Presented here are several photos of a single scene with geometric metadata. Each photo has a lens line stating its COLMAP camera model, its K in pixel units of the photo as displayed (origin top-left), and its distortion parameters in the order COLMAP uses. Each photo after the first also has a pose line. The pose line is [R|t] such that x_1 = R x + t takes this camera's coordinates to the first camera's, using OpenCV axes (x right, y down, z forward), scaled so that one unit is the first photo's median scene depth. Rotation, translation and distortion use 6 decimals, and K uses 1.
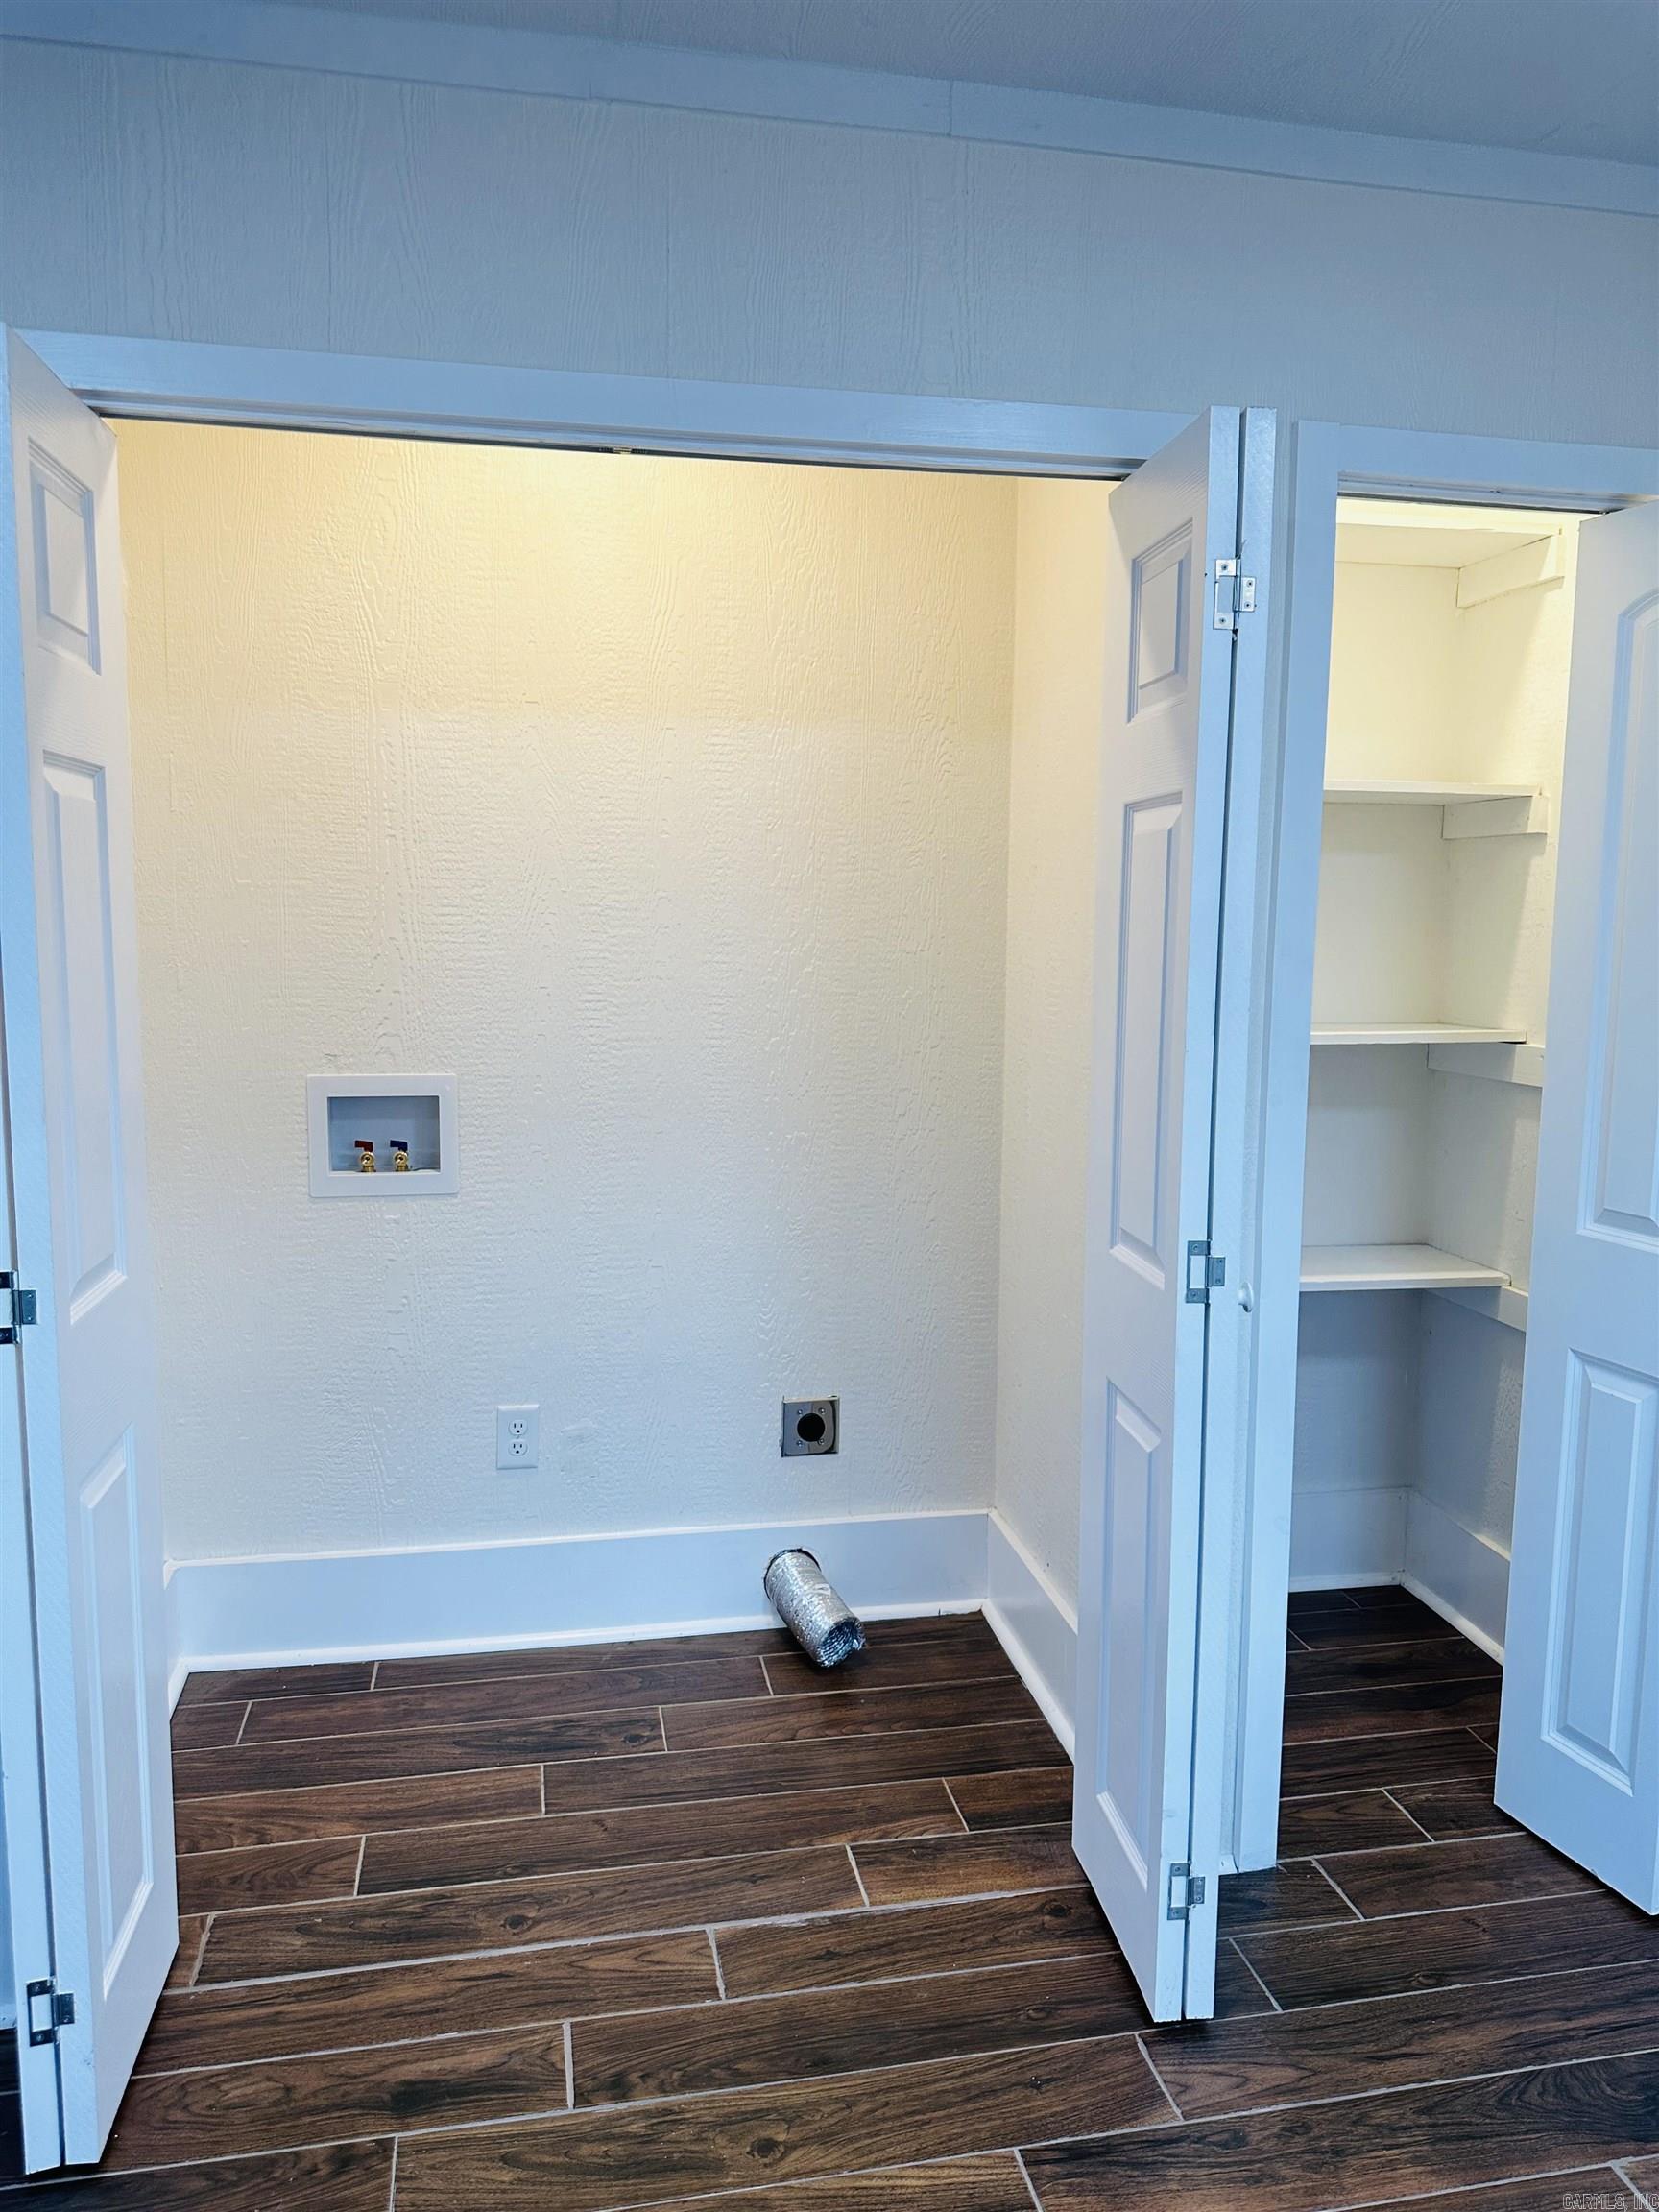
lens RADIAL K [[1558.0, 0, 832.3], [0, 1558.0, 1104.9], [0, 0, 1]] dist [0.067717, -0.085711]
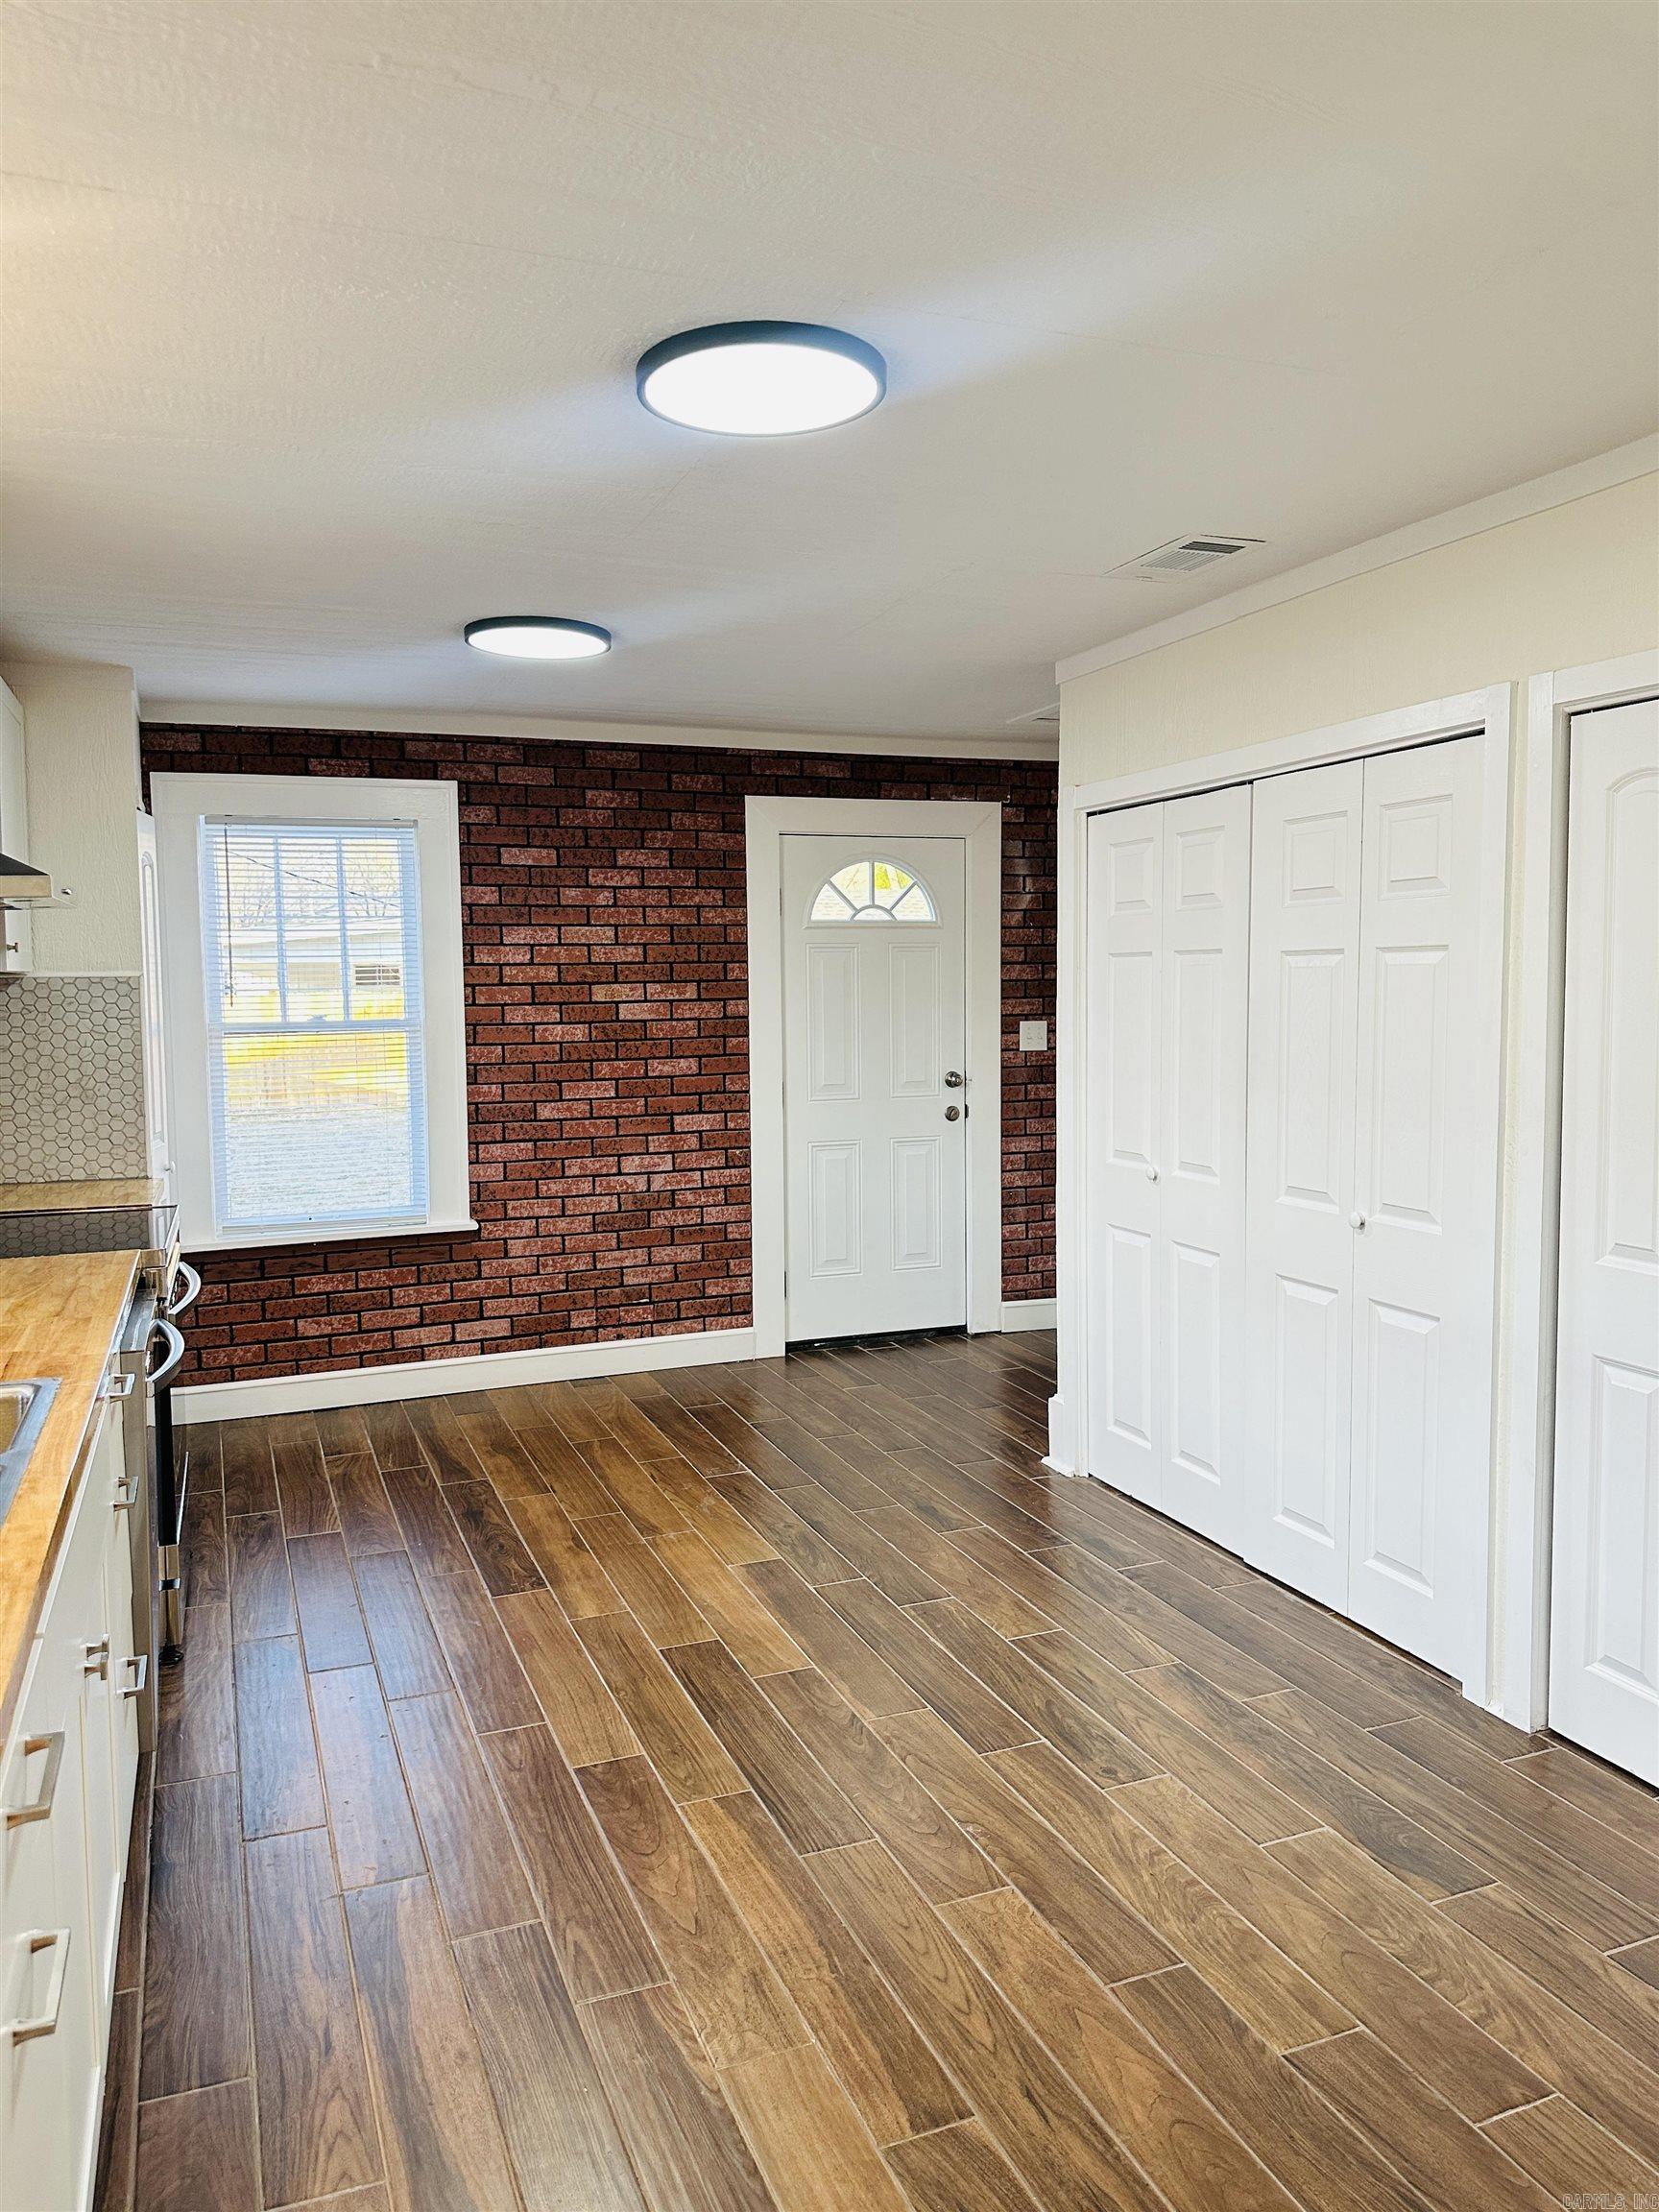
lens RADIAL K [[1558.0, 0, 828.0], [0, 1558.0, 1101.3], [0, 0, 1]] dist [0.067717, -0.085711]
pose [[0.176543, 0.058825, -0.982534, 1.812095], [-0.116129, 0.992486, 0.038555, -0.031362], [0.977418, 0.107294, 0.182047, 0.163023]]
